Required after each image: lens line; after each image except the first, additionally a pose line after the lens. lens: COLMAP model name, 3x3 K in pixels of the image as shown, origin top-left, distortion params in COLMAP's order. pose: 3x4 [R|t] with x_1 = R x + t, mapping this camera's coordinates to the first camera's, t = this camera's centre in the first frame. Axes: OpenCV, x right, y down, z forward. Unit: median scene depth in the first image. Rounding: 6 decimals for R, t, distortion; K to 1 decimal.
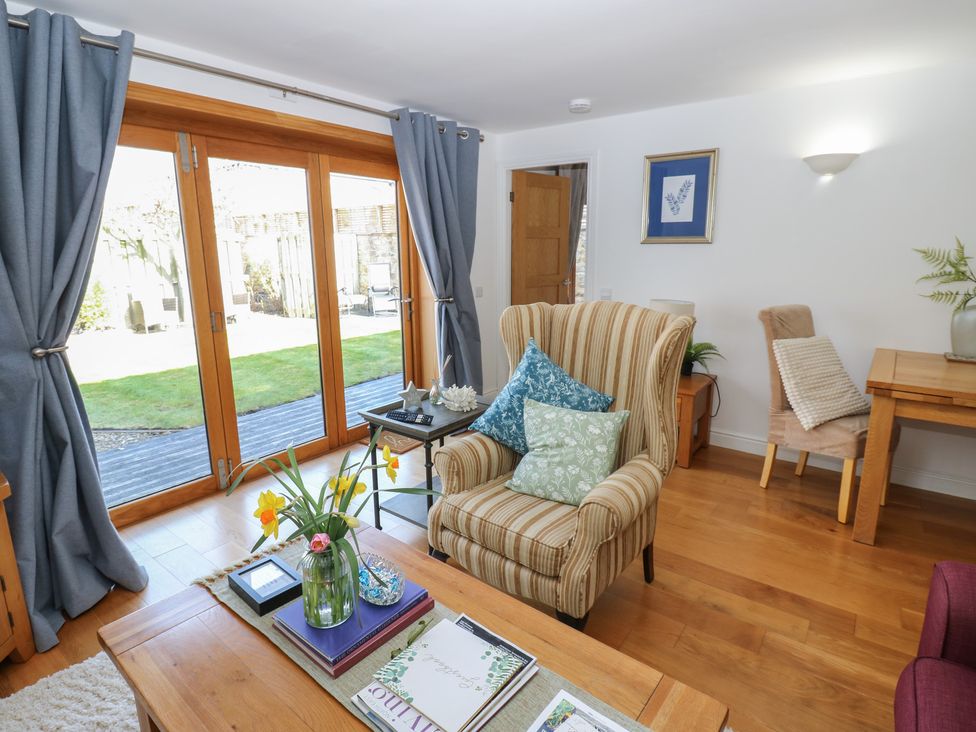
lens RADIAL K [[558.3, 0, 478.9], [0, 558.3, 351.6], [0, 0, 1]] dist [0.006081, -0.016192]
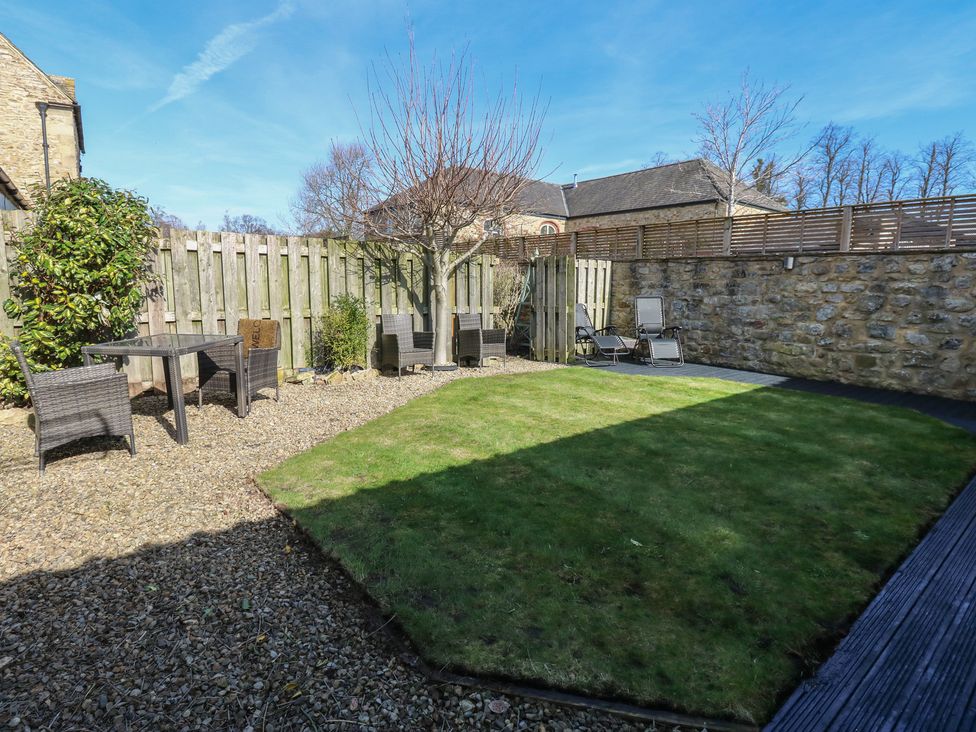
lens RADIAL K [[558.3, 0, 478.9], [0, 558.3, 351.6], [0, 0, 1]] dist [0.006081, -0.016192]
pose [[0.963845, 0.053543, -0.261029, -0.277818], [-0.069754, 0.996143, -0.053234, -0.033012], [0.257172, 0.069518, 0.963862, 0.267835]]
